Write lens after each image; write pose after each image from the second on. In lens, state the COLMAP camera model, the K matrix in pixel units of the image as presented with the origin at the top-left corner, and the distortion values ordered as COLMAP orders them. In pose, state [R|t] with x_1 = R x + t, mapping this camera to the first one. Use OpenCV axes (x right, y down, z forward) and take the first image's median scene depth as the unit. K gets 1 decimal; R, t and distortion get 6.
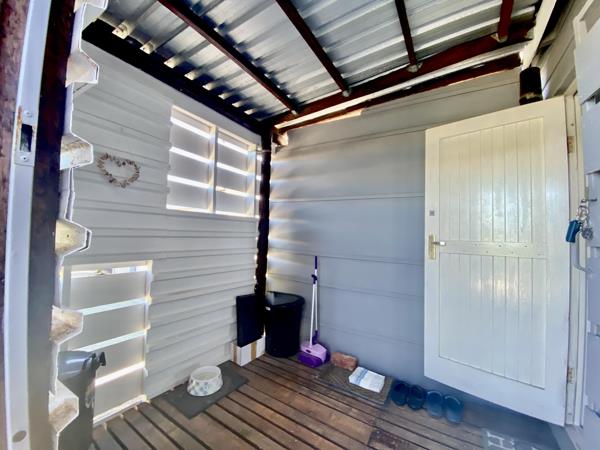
lens RADIAL K [[235.7, 0, 299.1], [0, 235.7, 227.2], [0, 0, 1]] dist [0.000396, -0.014894]
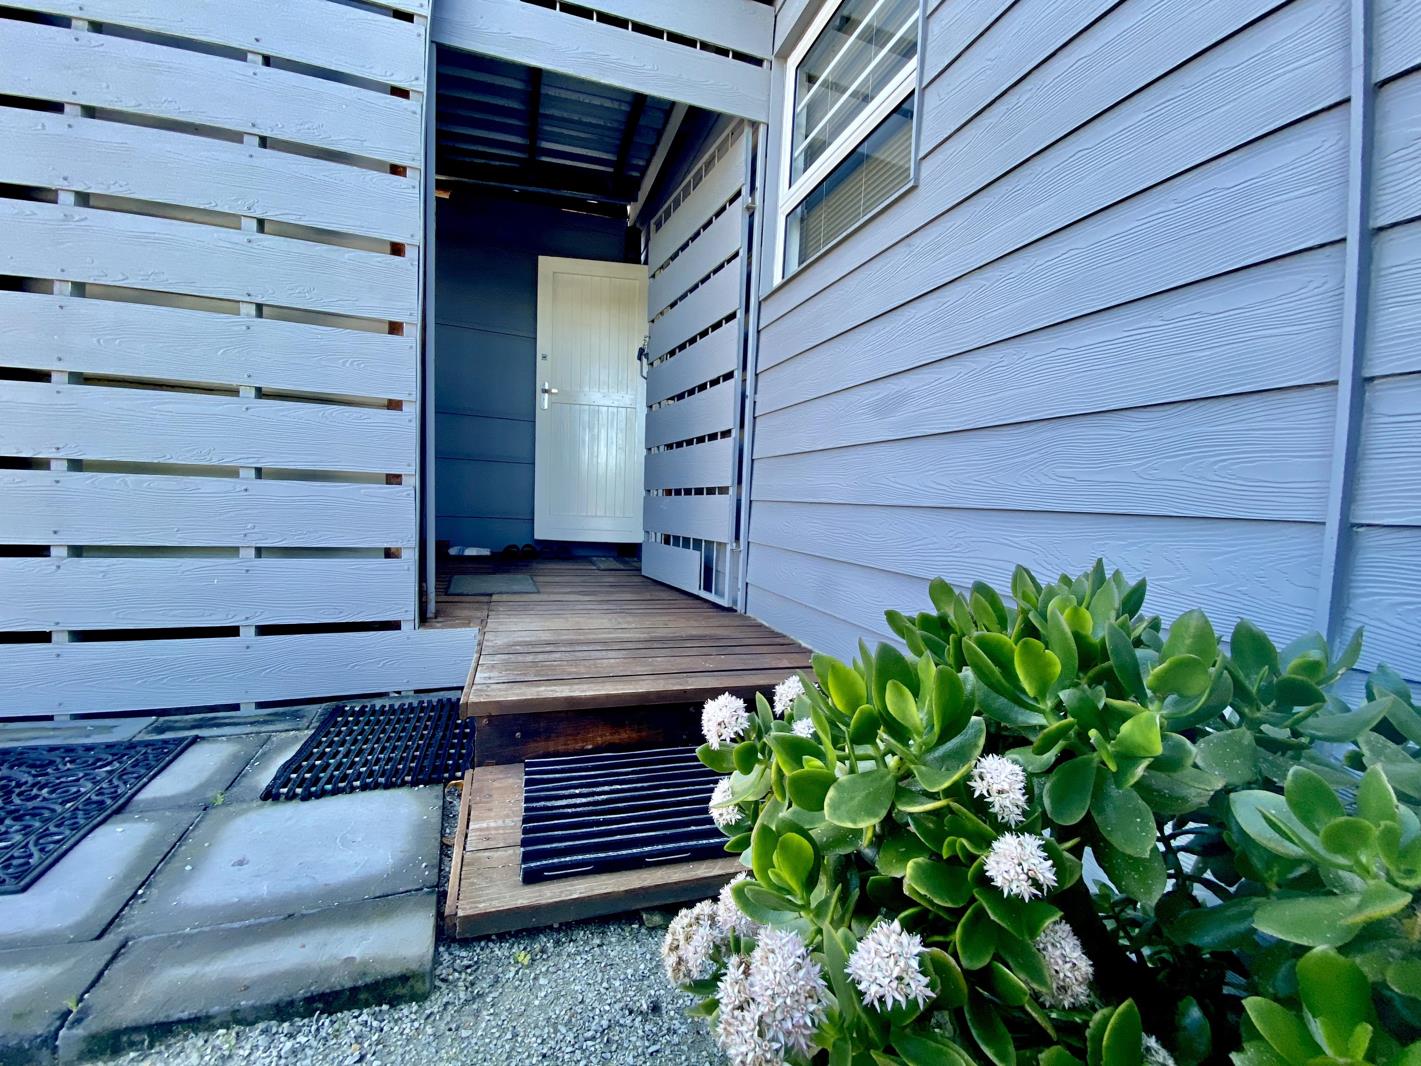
lens RADIAL K [[558.1, 0, 708.4], [0, 558.1, 538.3], [0, 0, 1]] dist [0.000396, -0.014894]
pose [[0.619315, -0.055670, 0.783167, -0.834932], [-0.044194, 0.993430, 0.105564, 0.419721], [-0.783898, -0.099988, 0.612785, -0.953025]]
